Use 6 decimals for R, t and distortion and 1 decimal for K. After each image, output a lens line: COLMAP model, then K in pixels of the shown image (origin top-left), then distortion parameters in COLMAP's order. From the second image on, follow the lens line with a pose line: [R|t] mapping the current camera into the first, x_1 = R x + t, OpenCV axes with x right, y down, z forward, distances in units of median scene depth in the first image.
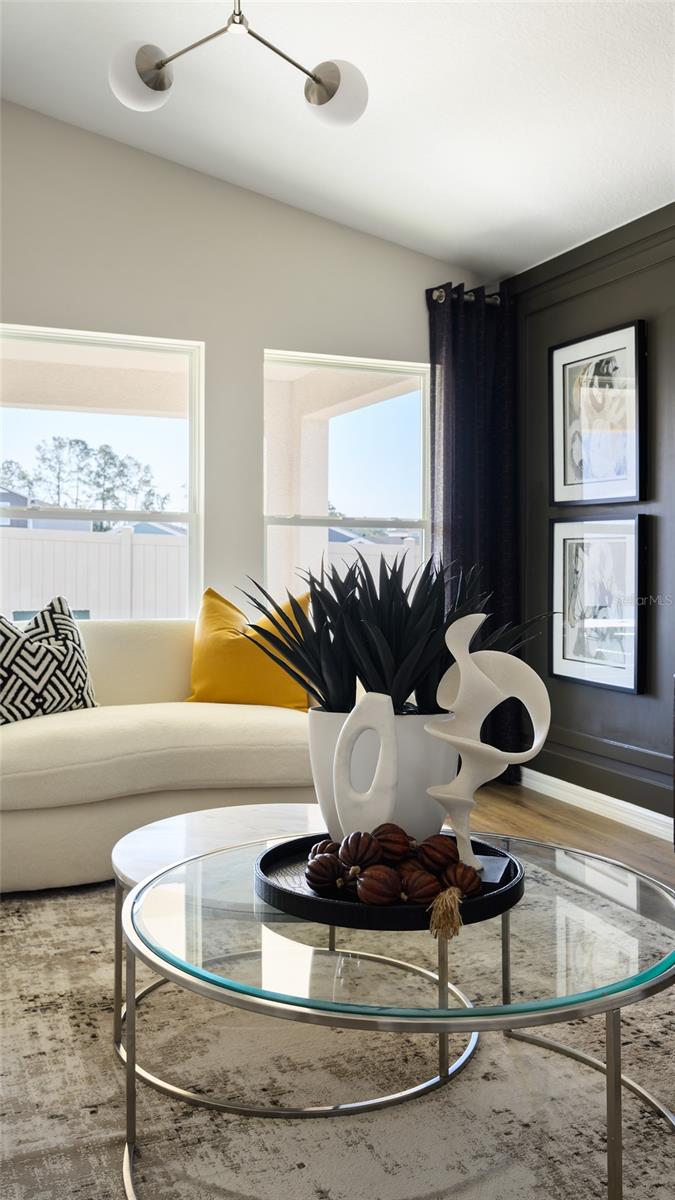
lens RADIAL K [[1033.8, 0, 342.8], [0, 1033.8, 572.9], [0, 0, 1]] dist [0.001564, 0.002064]
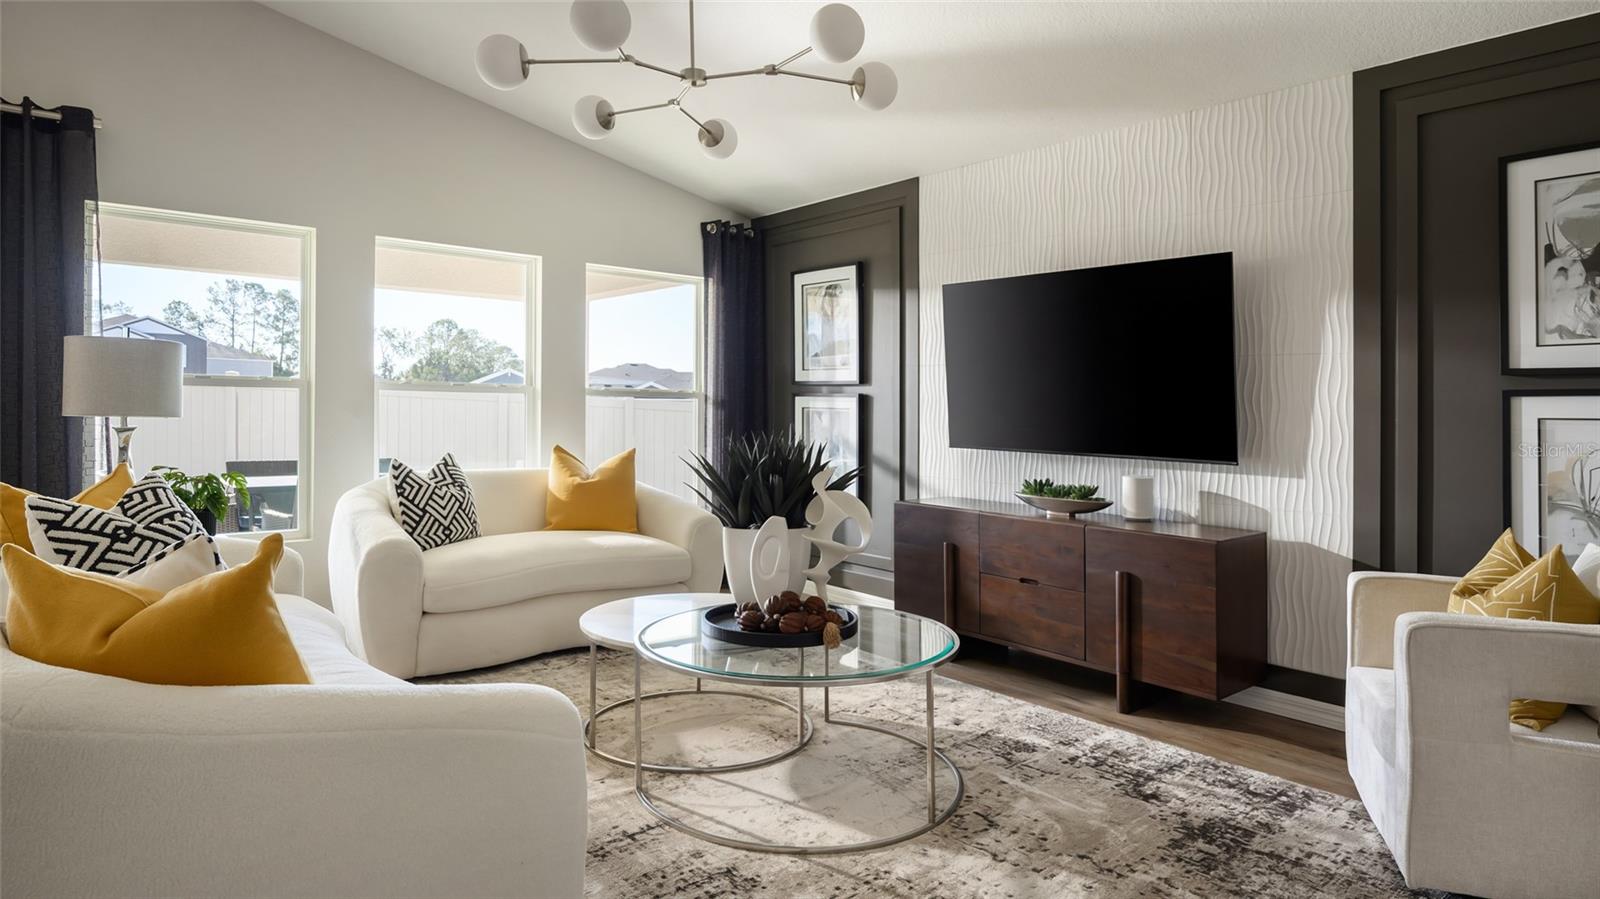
lens RADIAL K [[911.1, 0, 792.7], [0, 911.1, 394.0], [0, 0, 1]] dist [0.000176, 0.000566]
pose [[0.958883, 0.011676, 0.283560, -0.188855], [-0.004758, 0.999674, -0.025073, -0.025453], [-0.283761, 0.022693, 0.958627, -0.237714]]
